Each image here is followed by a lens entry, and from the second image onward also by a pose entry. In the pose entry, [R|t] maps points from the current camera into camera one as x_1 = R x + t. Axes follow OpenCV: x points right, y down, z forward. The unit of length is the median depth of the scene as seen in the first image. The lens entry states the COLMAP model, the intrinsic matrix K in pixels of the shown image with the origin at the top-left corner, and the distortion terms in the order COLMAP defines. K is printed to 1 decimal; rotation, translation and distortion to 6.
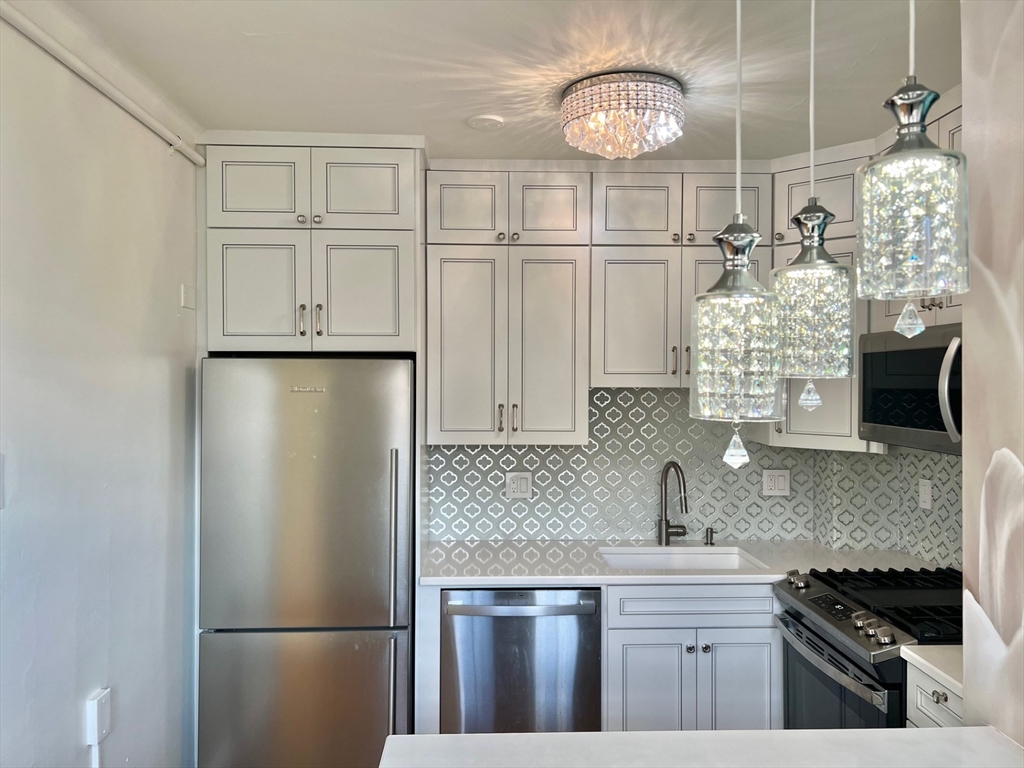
lens RADIAL K [[767.0, 0, 512.0], [0, 767.0, 384.0], [0, 0, 1]] dist [0.073018, -0.092840]
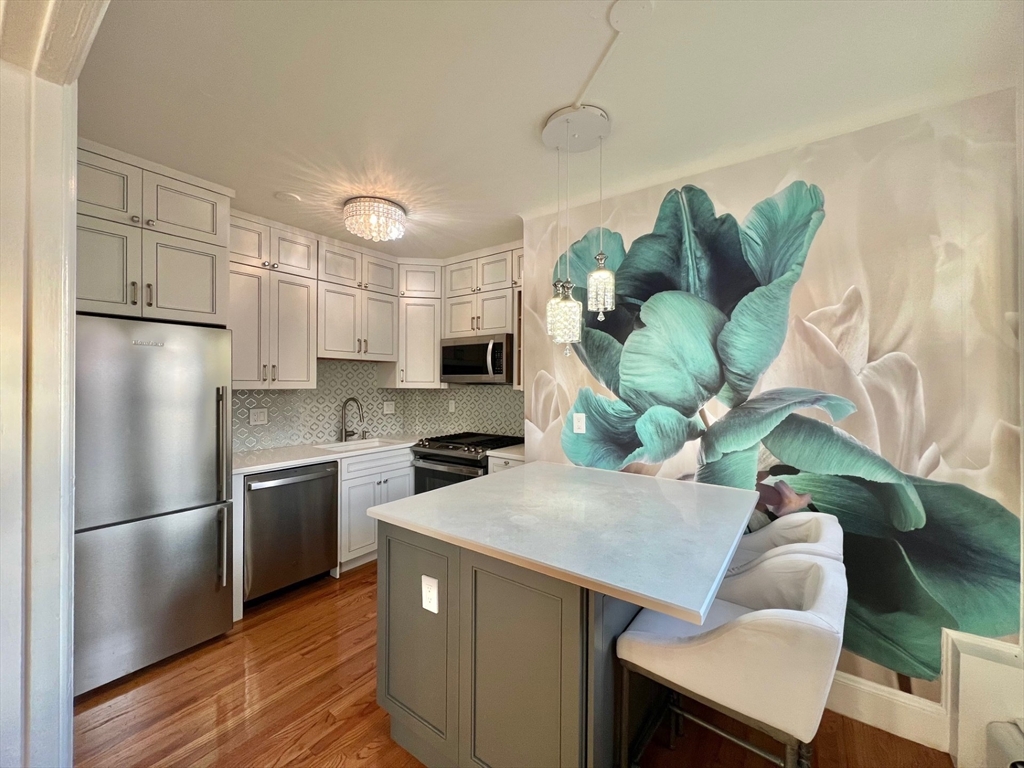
lens RADIAL K [[408.6, 0, 509.0], [0, 408.6, 381.5], [0, 0, 1]] dist [-0.000522, -0.000157]
pose [[0.624929, 0.002345, 0.780678, -0.373058], [0.003165, 0.999980, -0.005538, 0.069415], [-0.780675, 0.005932, 0.624909, 0.035232]]
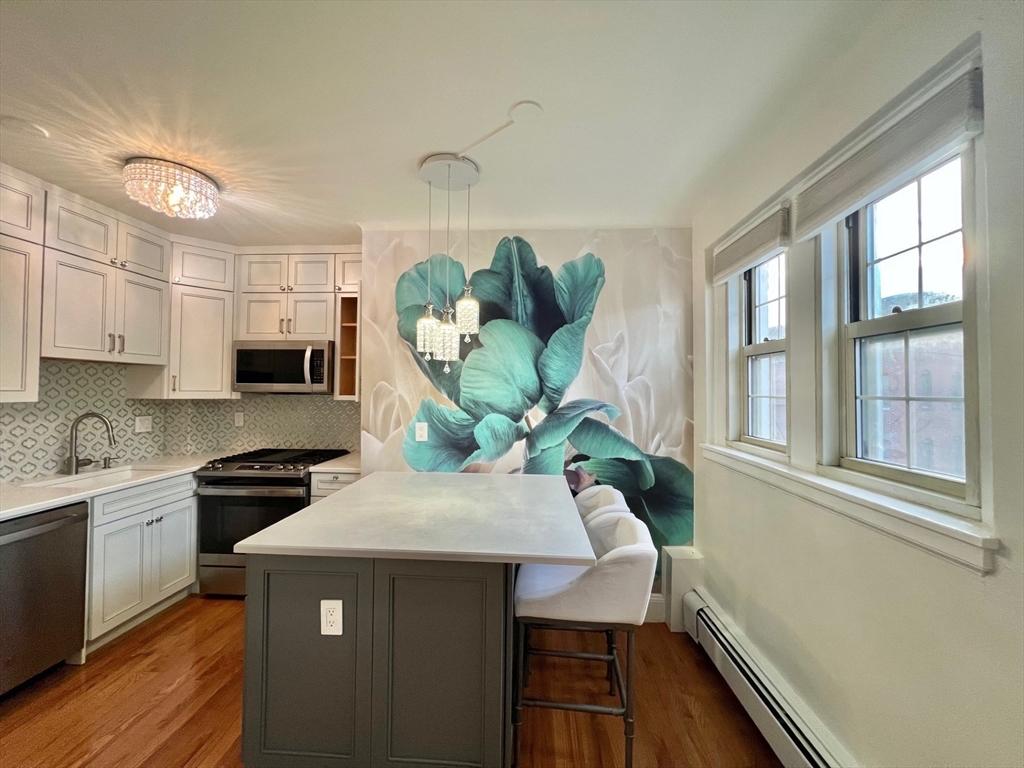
lens RADIAL K [[408.6, 0, 509.0], [0, 408.6, 381.5], [0, 0, 1]] dist [-0.000522, -0.000157]
pose [[0.097326, 0.018633, 0.995078, -0.497473], [-0.002142, 0.999826, -0.018513, 0.057227], [-0.995250, -0.000329, 0.097349, 0.159184]]
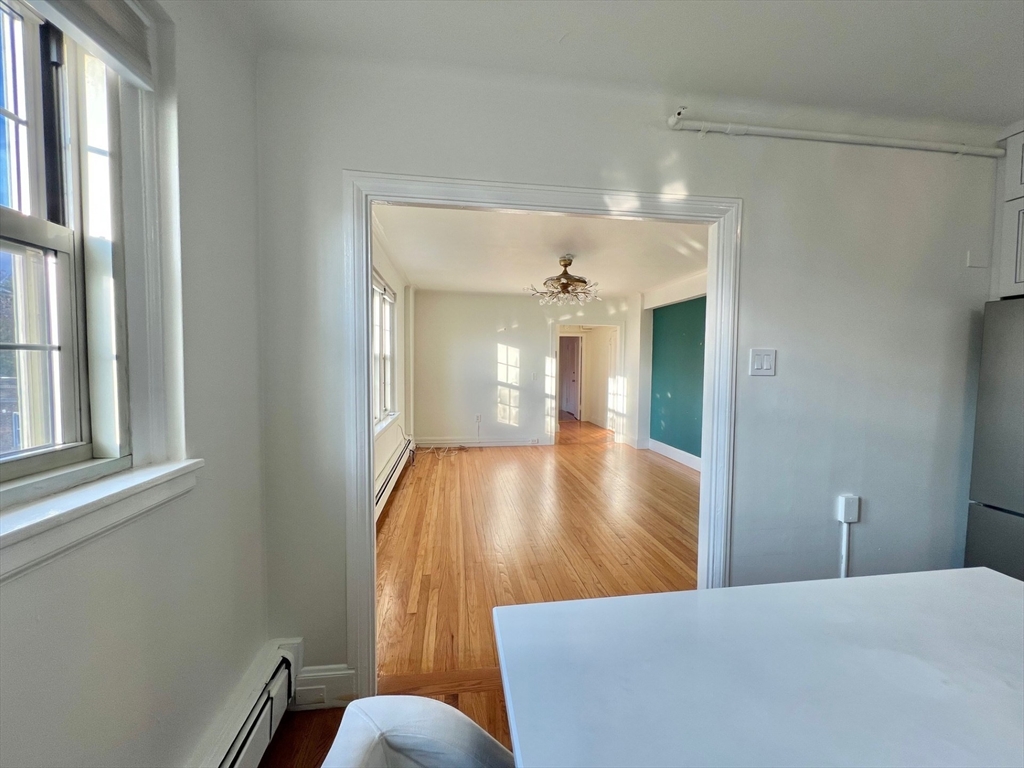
lens RADIAL K [[408.6, 0, 509.0], [0, 408.6, 381.5], [0, 0, 1]] dist [-0.000522, -0.000157]
pose [[0.096452, 0.047128, -0.994221, 0.198751], [-0.014831, 0.998836, 0.045908, 0.071484], [0.995227, 0.010318, 0.097039, 0.094124]]
